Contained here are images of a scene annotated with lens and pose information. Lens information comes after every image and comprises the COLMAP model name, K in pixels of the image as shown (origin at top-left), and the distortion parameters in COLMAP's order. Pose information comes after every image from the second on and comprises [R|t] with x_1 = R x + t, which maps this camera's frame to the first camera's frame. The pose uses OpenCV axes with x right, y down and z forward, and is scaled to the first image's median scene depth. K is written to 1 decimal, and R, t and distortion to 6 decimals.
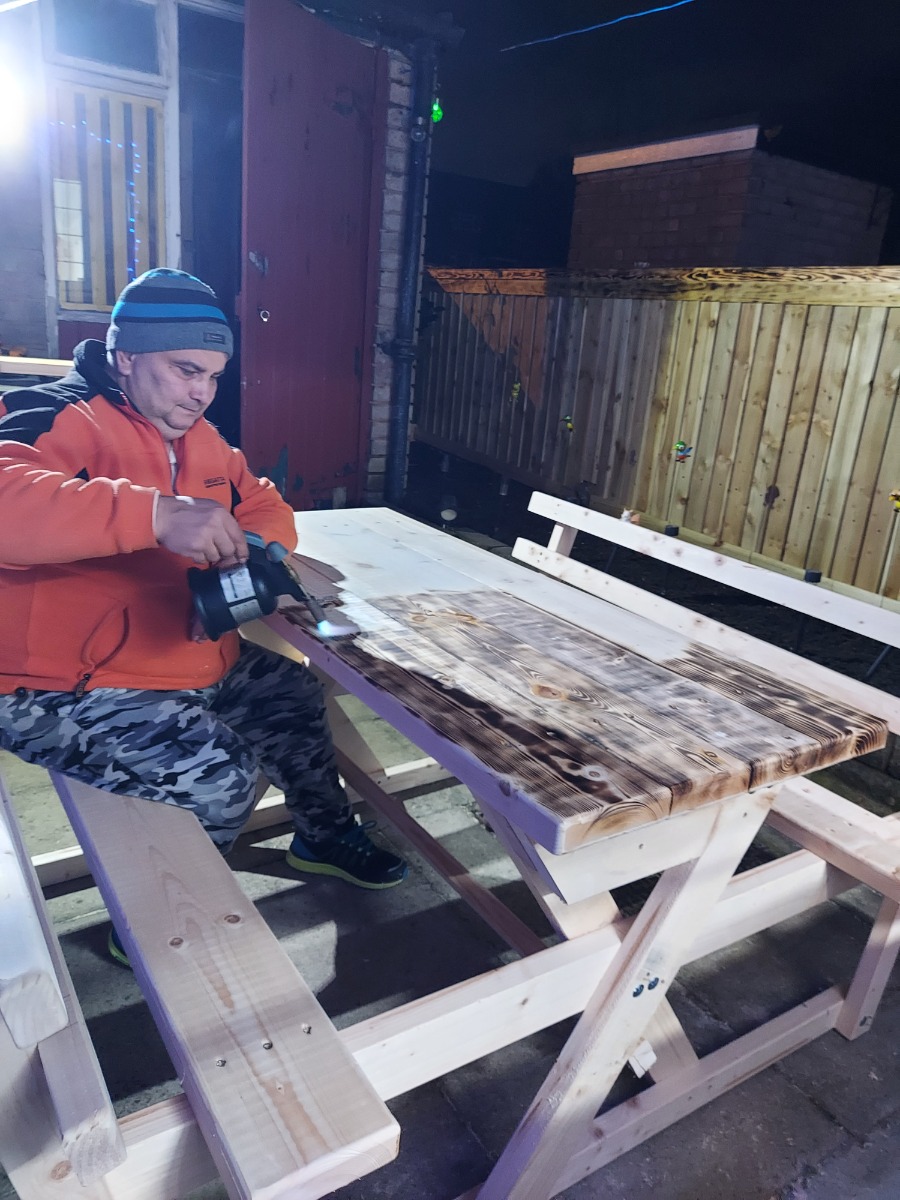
lens RADIAL K [[880.8, 0, 452.7], [0, 880.8, 595.4], [0, 0, 1]] dist [0.049267, -0.038808]
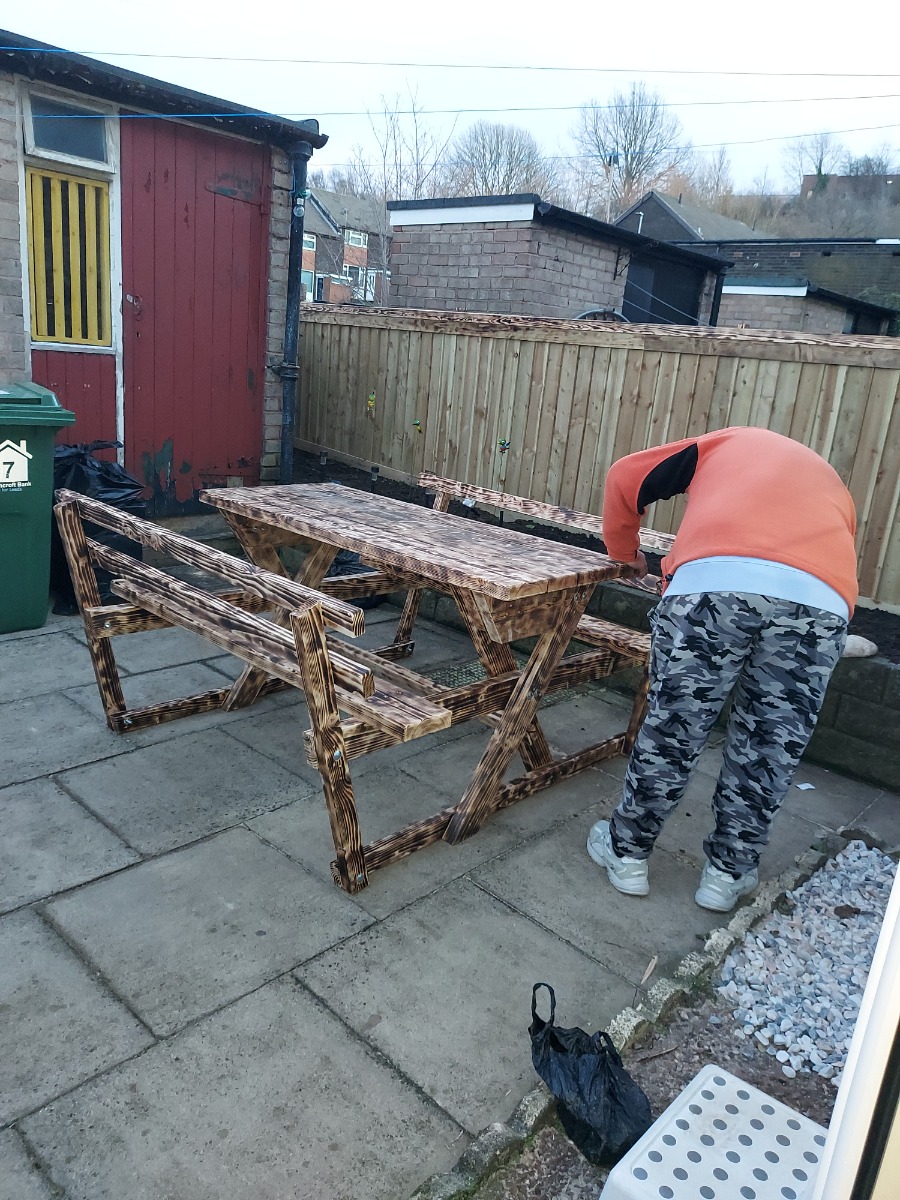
lens RADIAL K [[880.8, 0, 450.3], [0, 880.8, 593.0], [0, 0, 1]] dist [0.049267, -0.038808]
pose [[0.971831, -0.052781, 0.229692, -0.174129], [0.054491, 0.998514, -0.001101, 0.077331], [-0.229292, 0.013586, 0.973263, -0.389356]]
